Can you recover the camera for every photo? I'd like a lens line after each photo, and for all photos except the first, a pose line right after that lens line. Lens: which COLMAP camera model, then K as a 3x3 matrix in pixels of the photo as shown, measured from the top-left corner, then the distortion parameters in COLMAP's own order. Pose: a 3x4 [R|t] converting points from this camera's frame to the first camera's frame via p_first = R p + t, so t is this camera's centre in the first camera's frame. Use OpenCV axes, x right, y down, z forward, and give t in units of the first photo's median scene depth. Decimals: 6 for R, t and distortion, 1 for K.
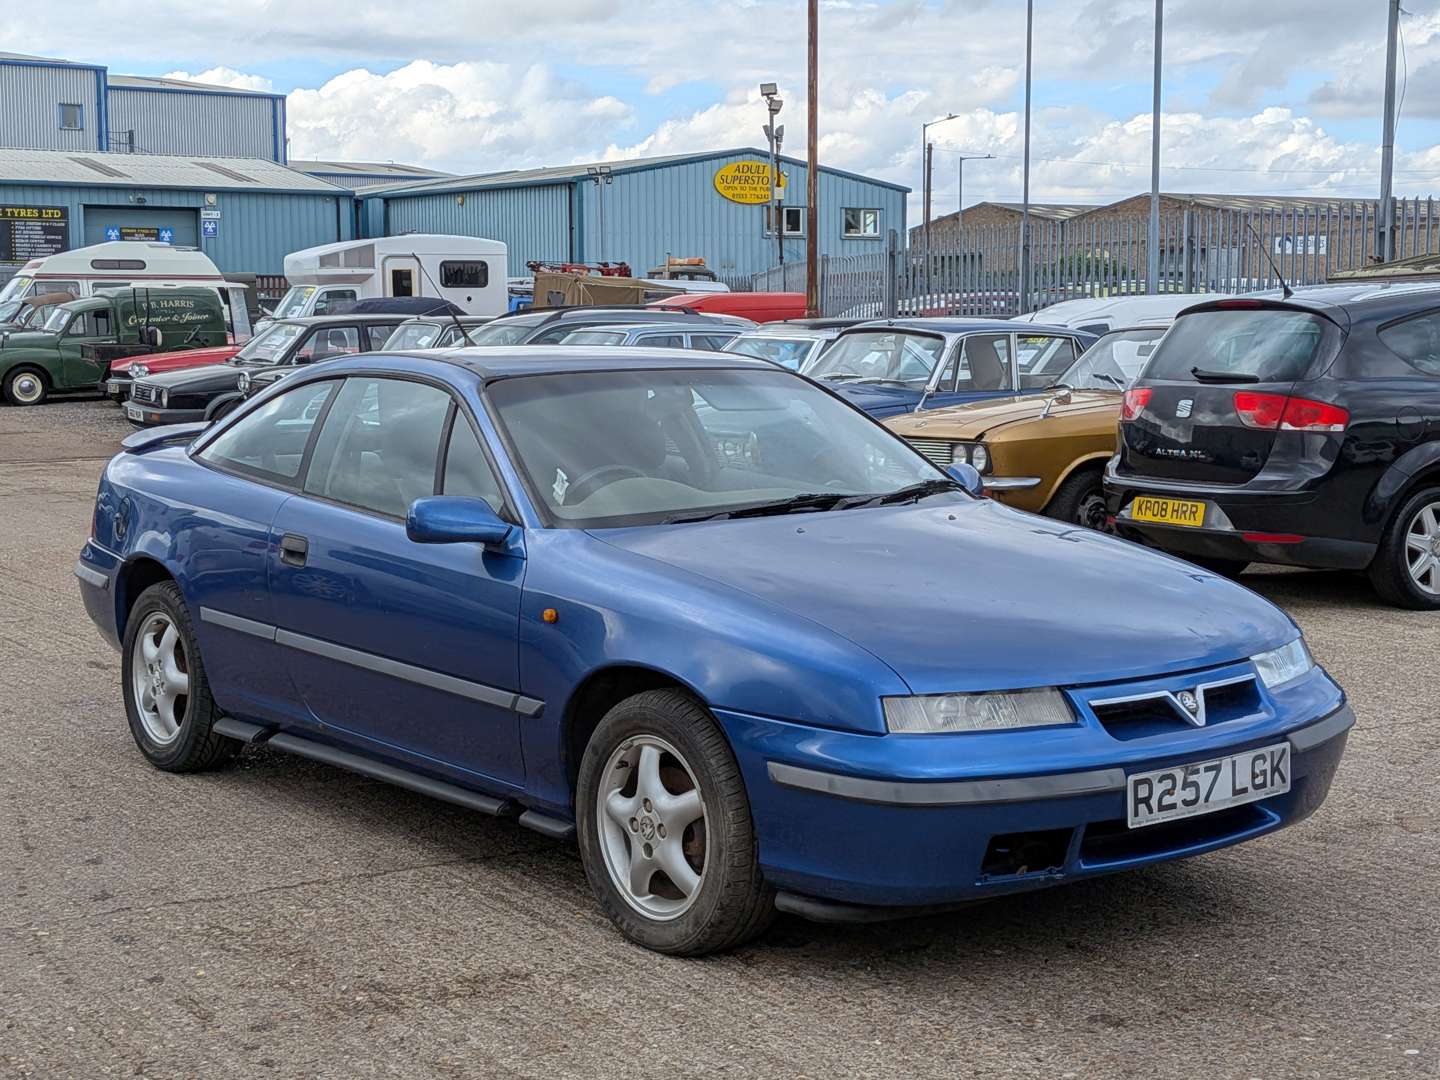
lens RADIAL K [[2269.2, 0, 718.2], [0, 2269.2, 533.1], [0, 0, 1]] dist [0.101959, 0.000000]
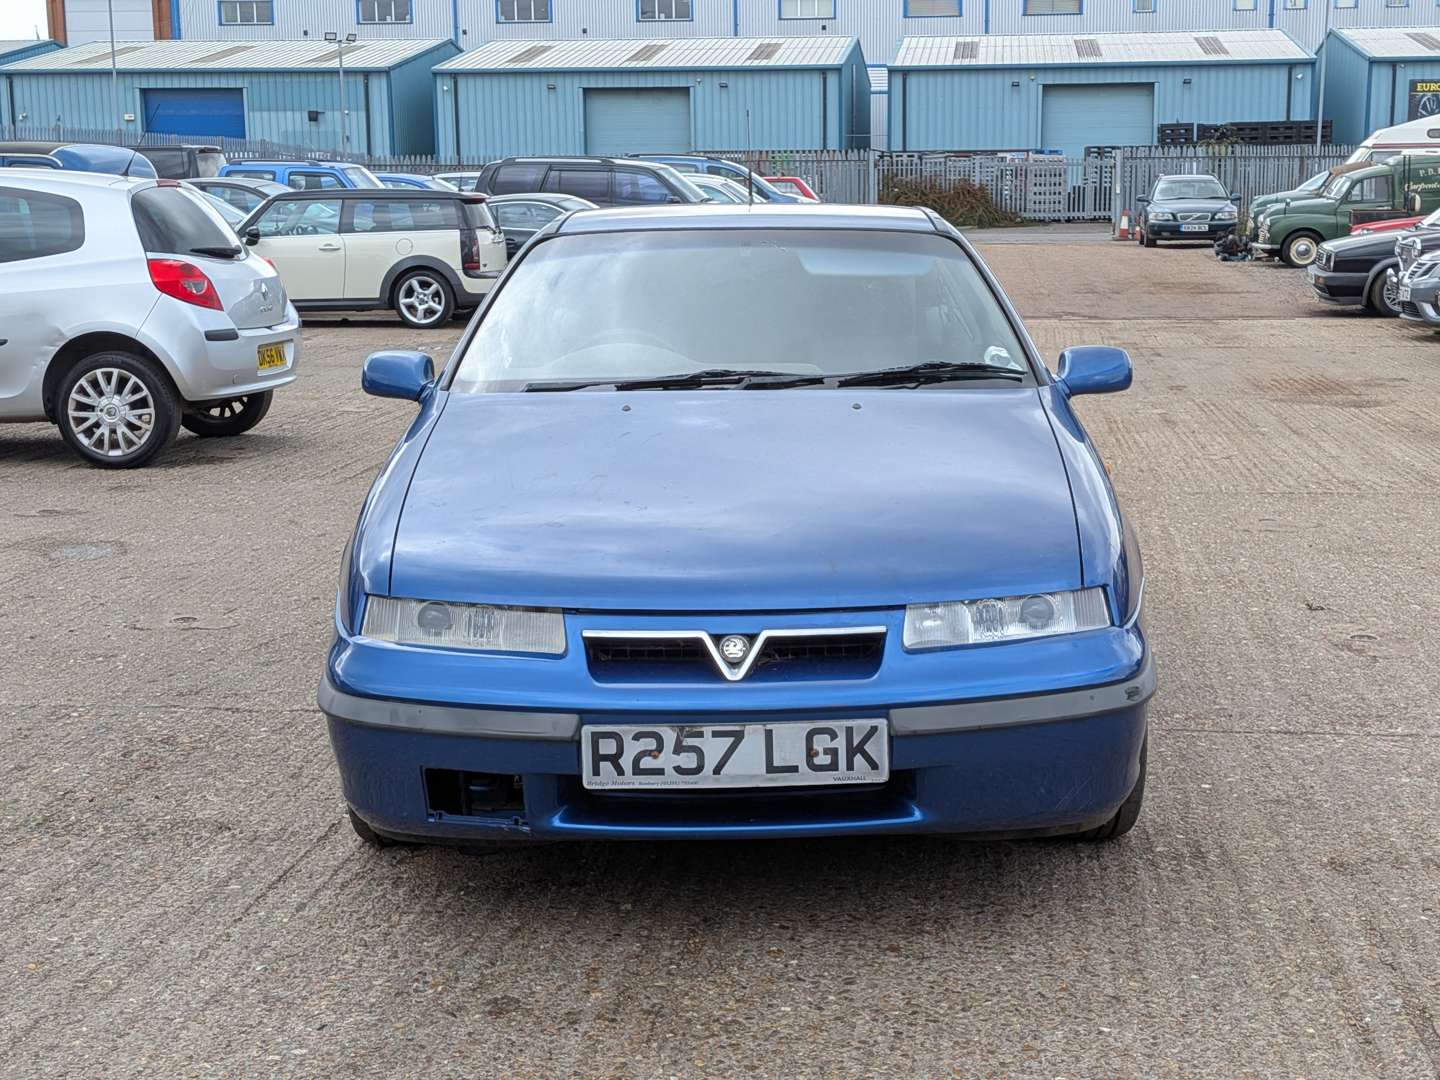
lens RADIAL K [[2040.0, 0, 721.5], [0, 2040.0, 536.4], [0, 0, 1]] dist [0.078832, 0.000000]
pose [[0.783683, 0.103986, -0.612395, 0.630484], [-0.058582, 0.993867, 0.093793, -0.031723], [0.618393, -0.037628, 0.784968, 0.431801]]
